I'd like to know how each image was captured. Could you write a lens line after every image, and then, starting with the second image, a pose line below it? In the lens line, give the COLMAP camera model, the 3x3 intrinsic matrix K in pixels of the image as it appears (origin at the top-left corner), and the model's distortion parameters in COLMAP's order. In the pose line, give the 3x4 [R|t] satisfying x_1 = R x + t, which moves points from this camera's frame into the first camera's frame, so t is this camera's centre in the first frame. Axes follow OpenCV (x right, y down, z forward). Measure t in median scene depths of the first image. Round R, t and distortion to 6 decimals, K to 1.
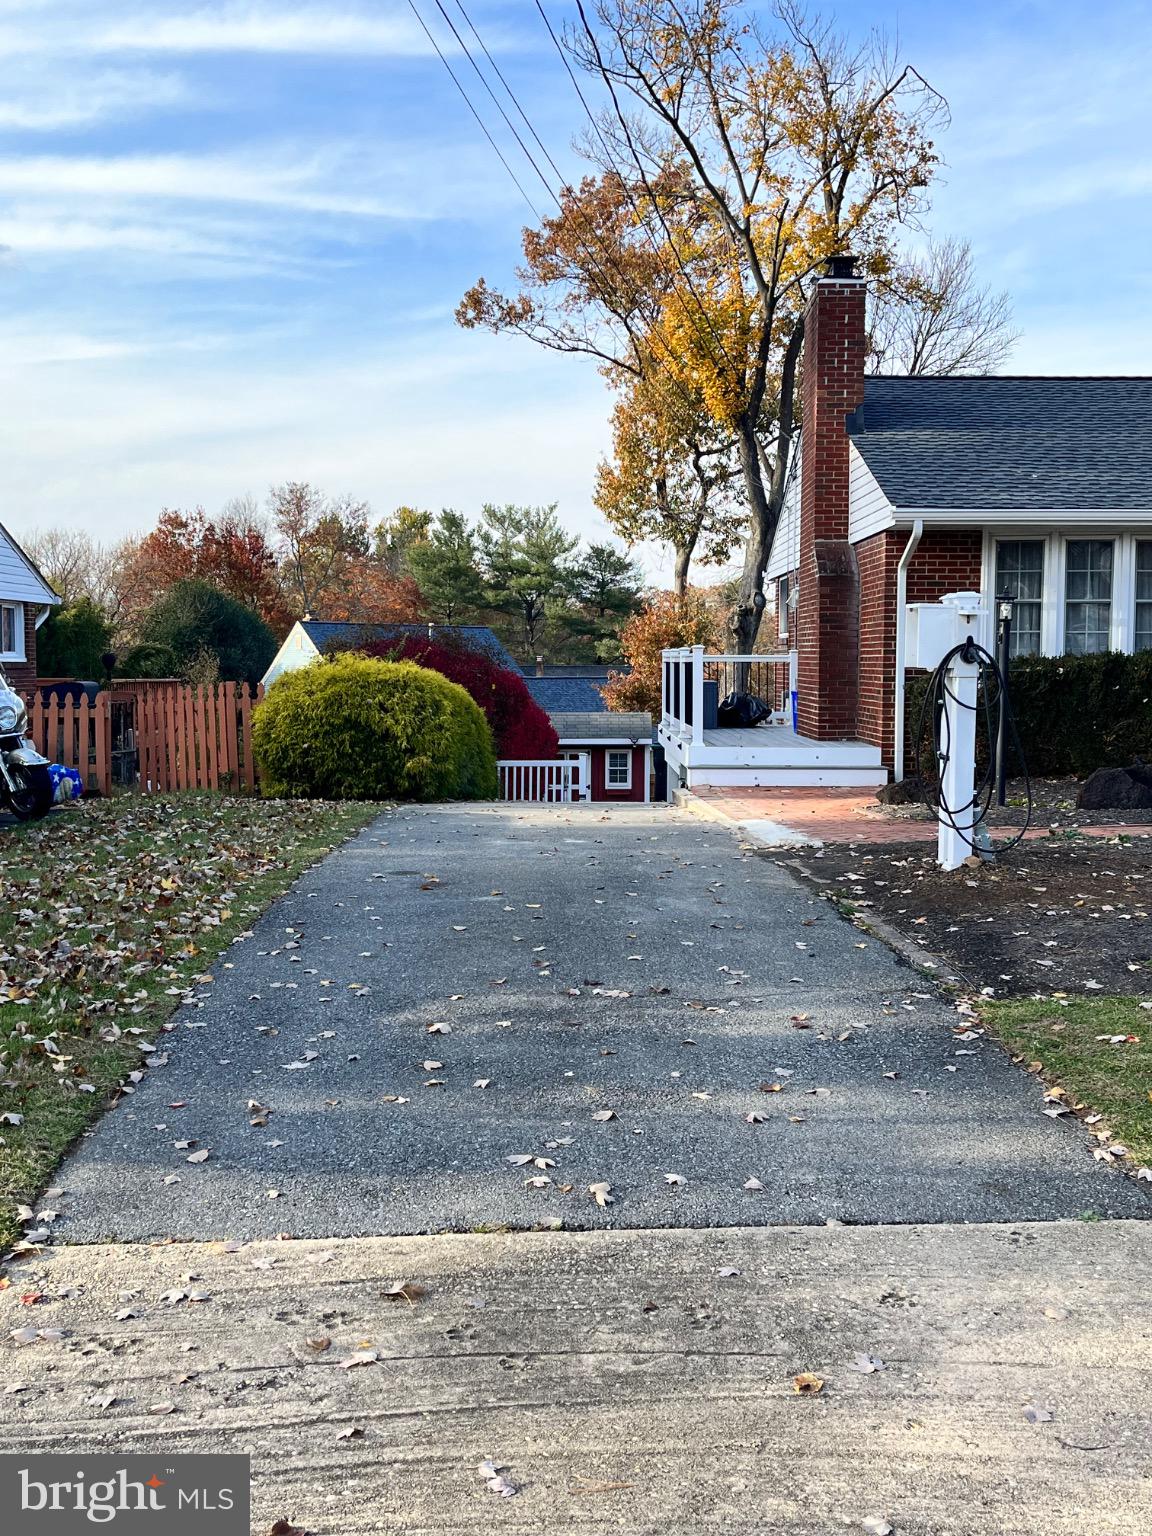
lens RADIAL K [[1564.1, 0, 602.6], [0, 1564.1, 793.3], [0, 0, 1]] dist [0.084117, -0.164380]
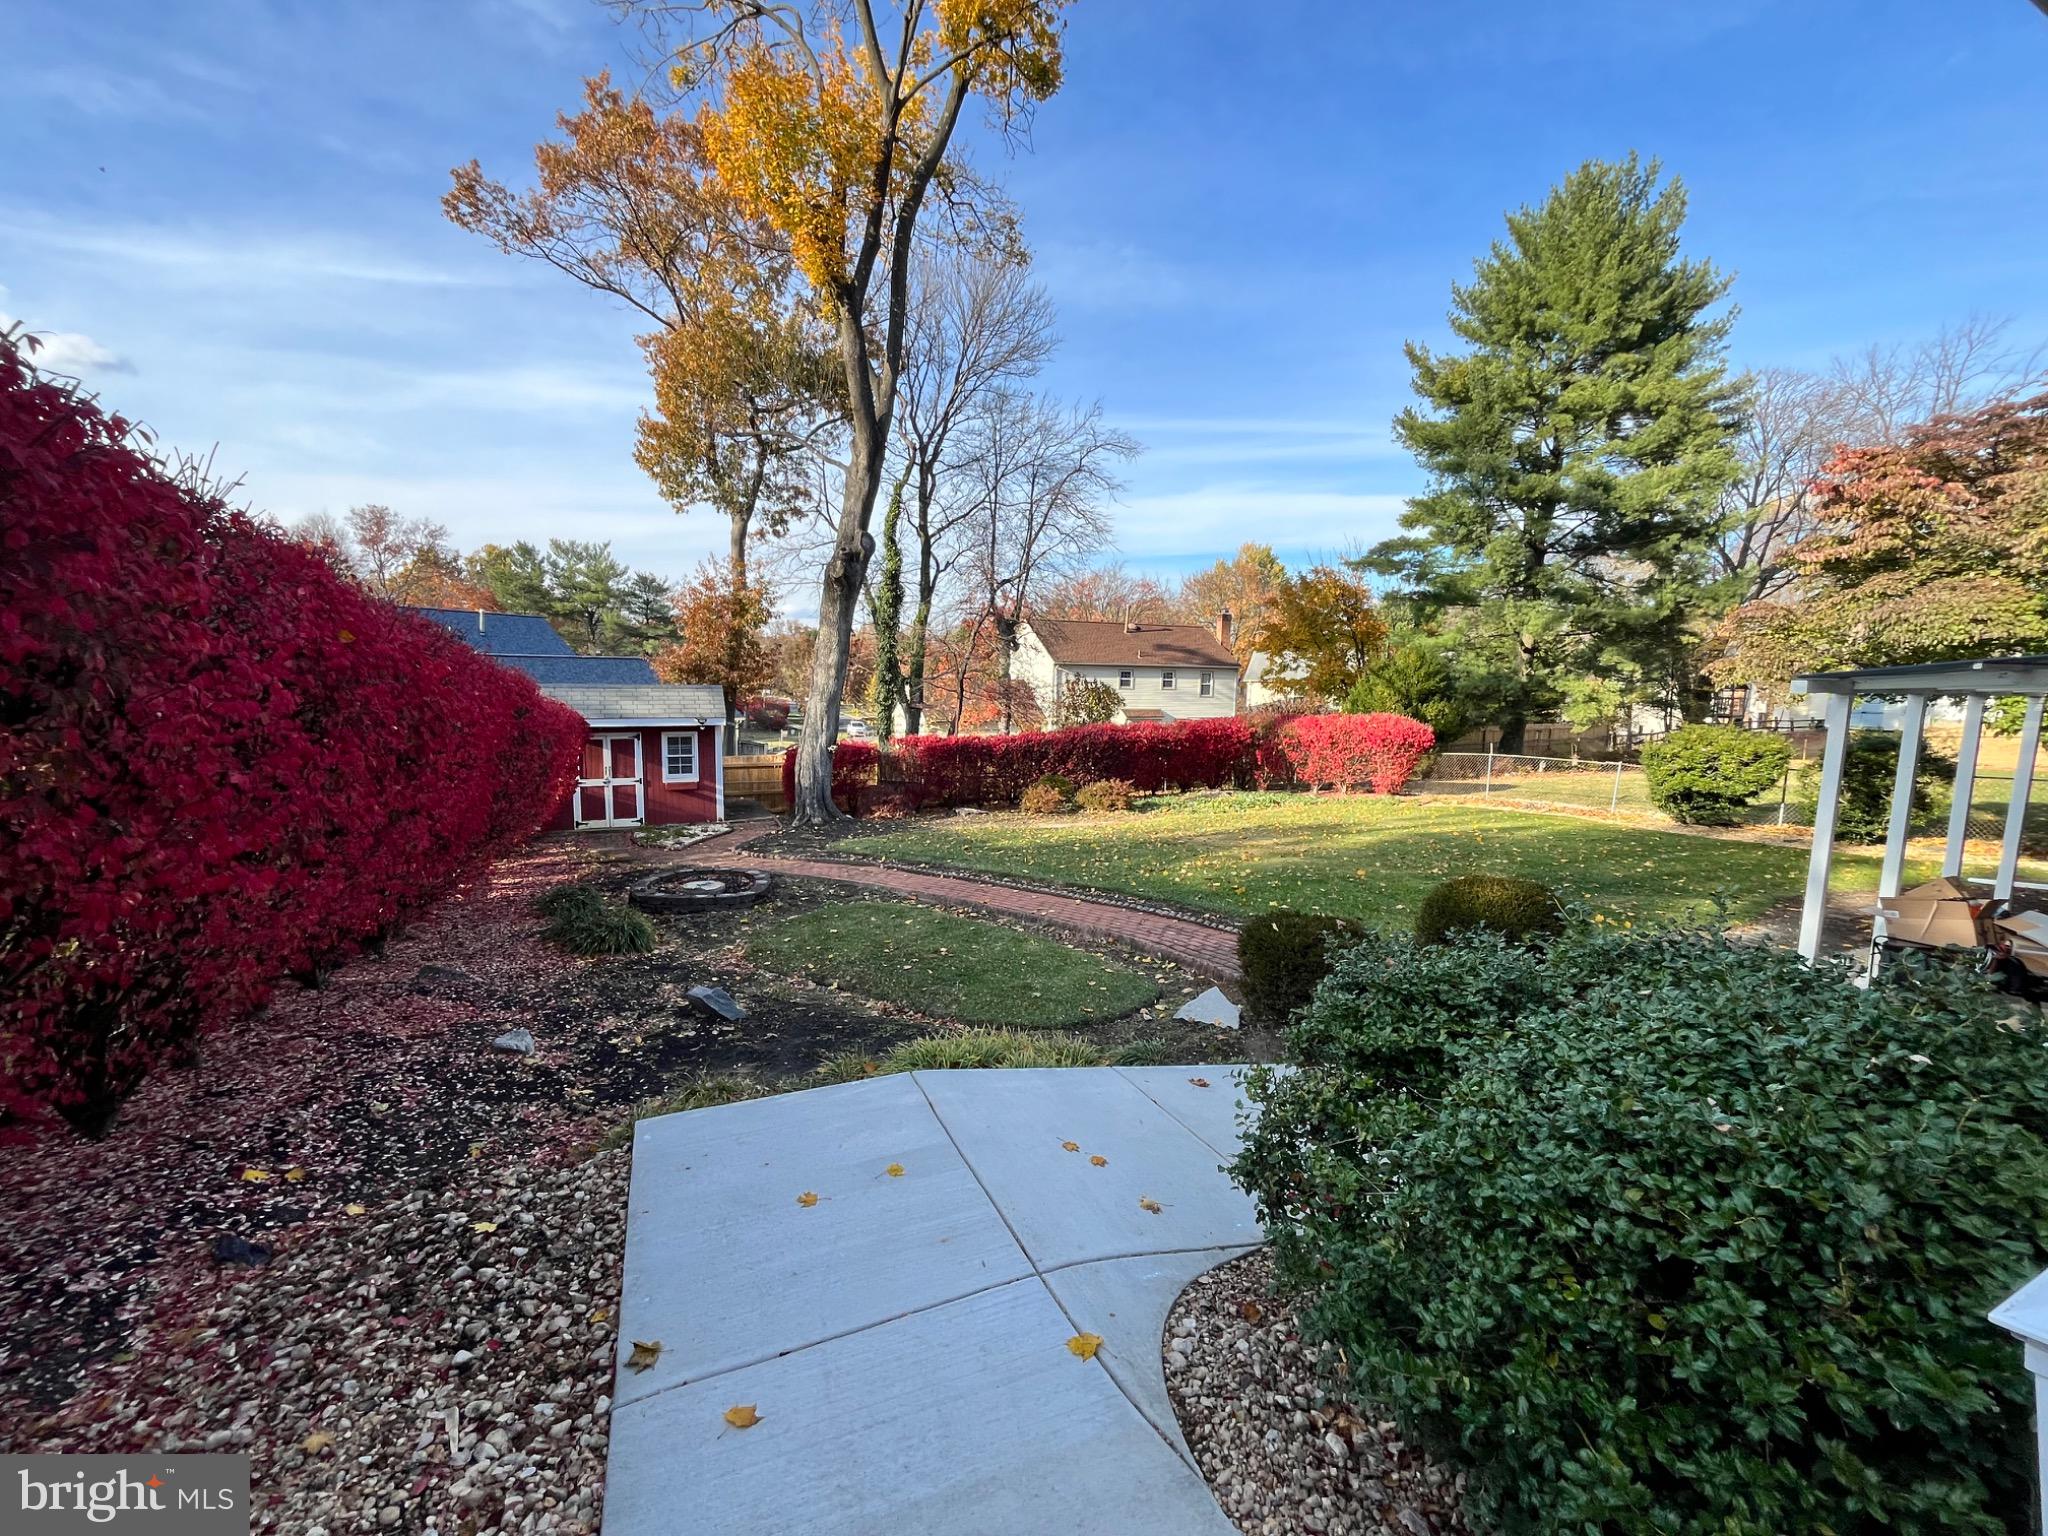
lens RADIAL K [[832.3, 0, 1016.2], [0, 832.3, 775.0], [0, 0, 1]] dist [-0.005916, 0.000103]
pose [[0.915846, -0.035804, 0.399931, -0.003119], [0.017381, 0.998618, 0.049599, -0.028687], [-0.401154, -0.038474, 0.915202, 0.644965]]
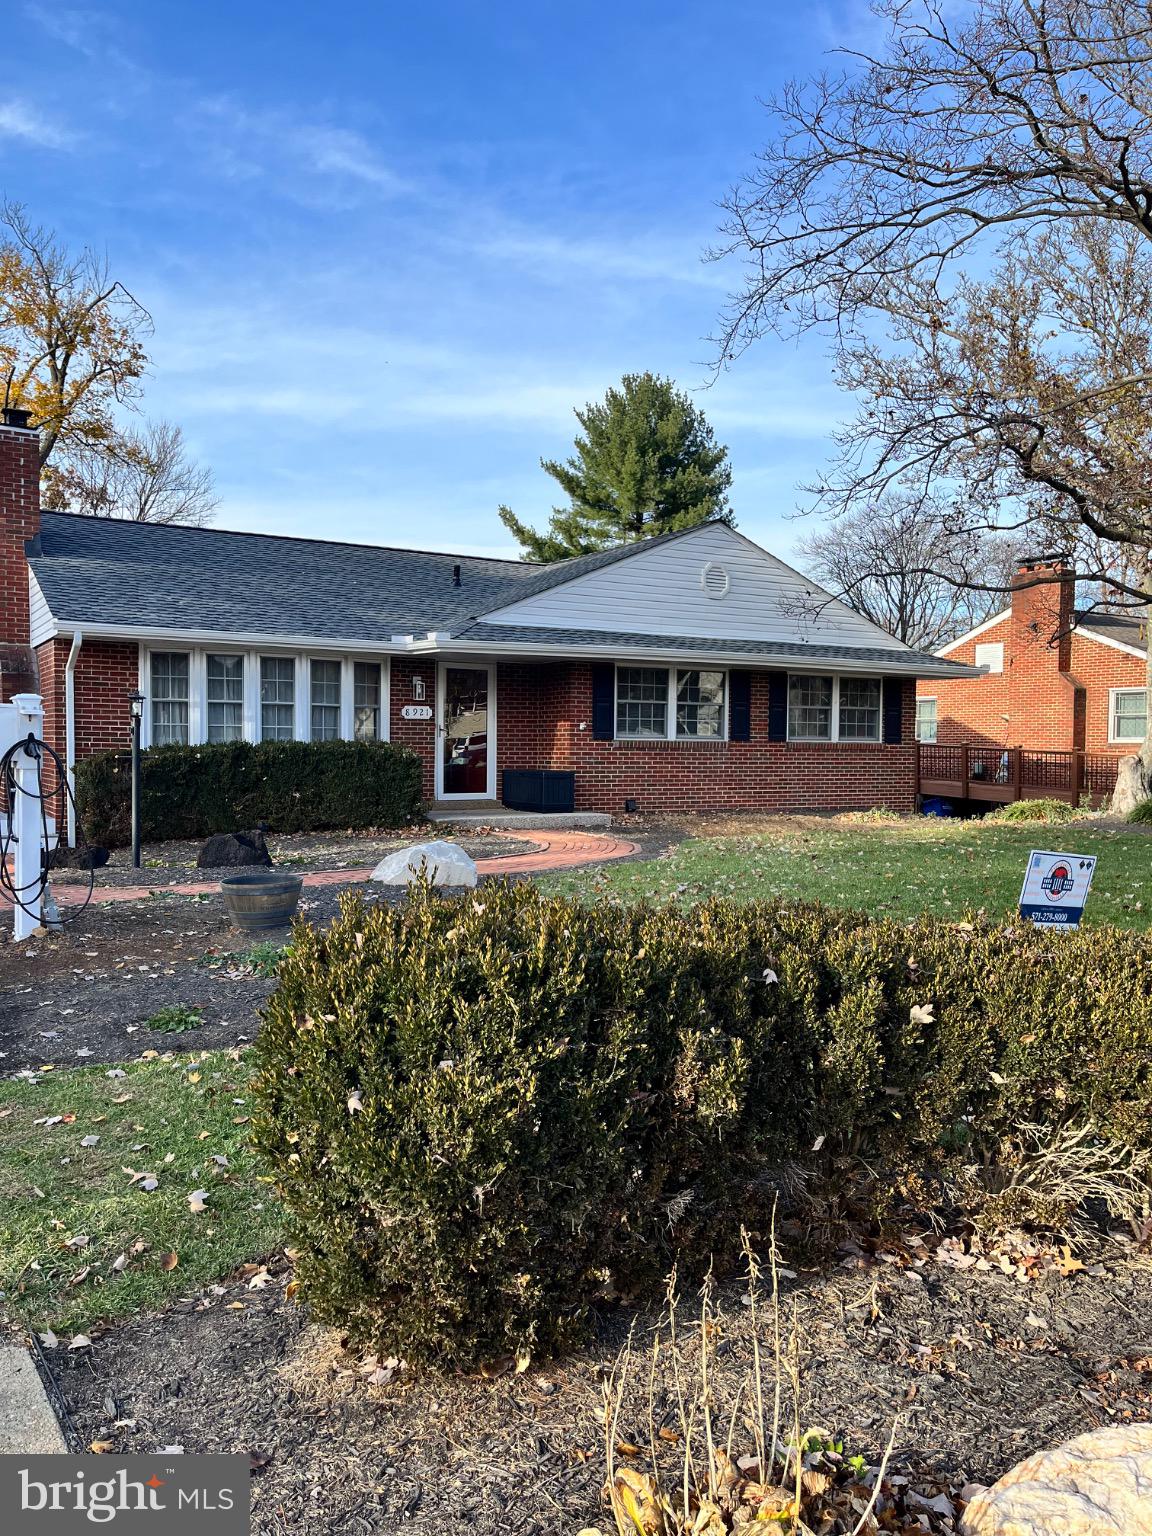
lens RADIAL K [[1137.9, 0, 567.3], [0, 1137.9, 797.4], [0, 0, 1]] dist [0.078136, -0.092815]
pose [[0.864953, -0.018012, 0.501530, 0.030834], [0.035153, 0.999076, -0.024744, -0.003999], [-0.500621, 0.039032, 0.864786, 0.018322]]
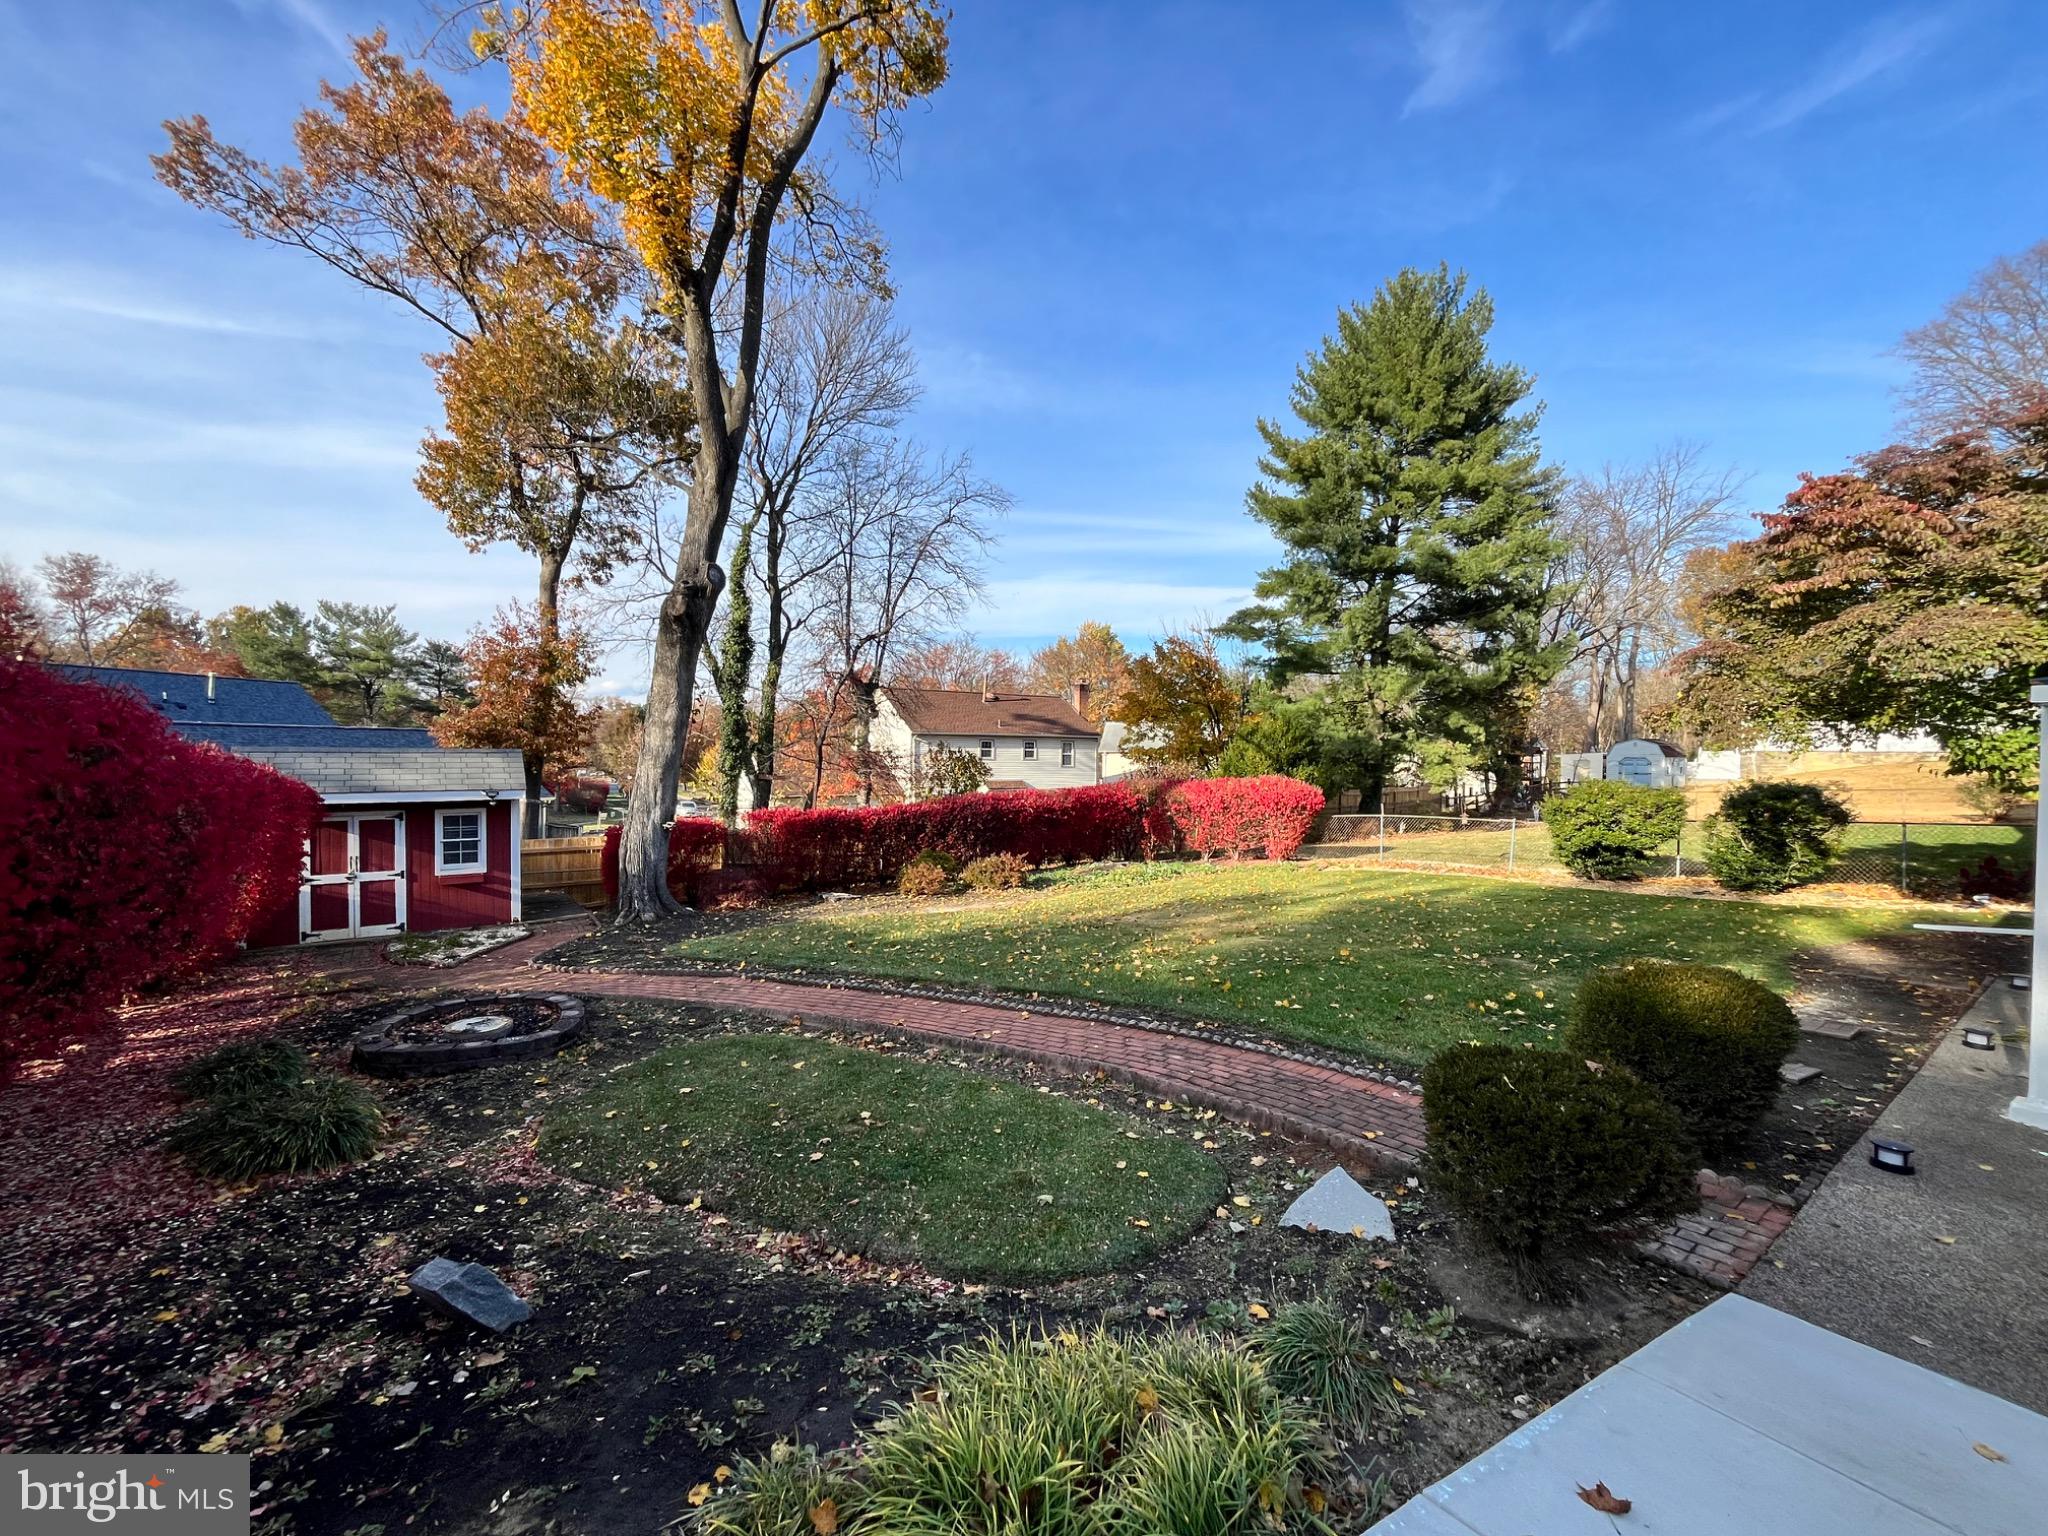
lens RADIAL K [[832.3, 0, 1016.2], [0, 832.3, 775.0], [0, 0, 1]] dist [-0.005916, 0.000103]
pose [[0.823075, -0.011189, 0.567823, 0.005774], [0.039251, 0.998536, -0.037219, -0.024640], [-0.566575, 0.052922, 0.822309, 0.716815]]
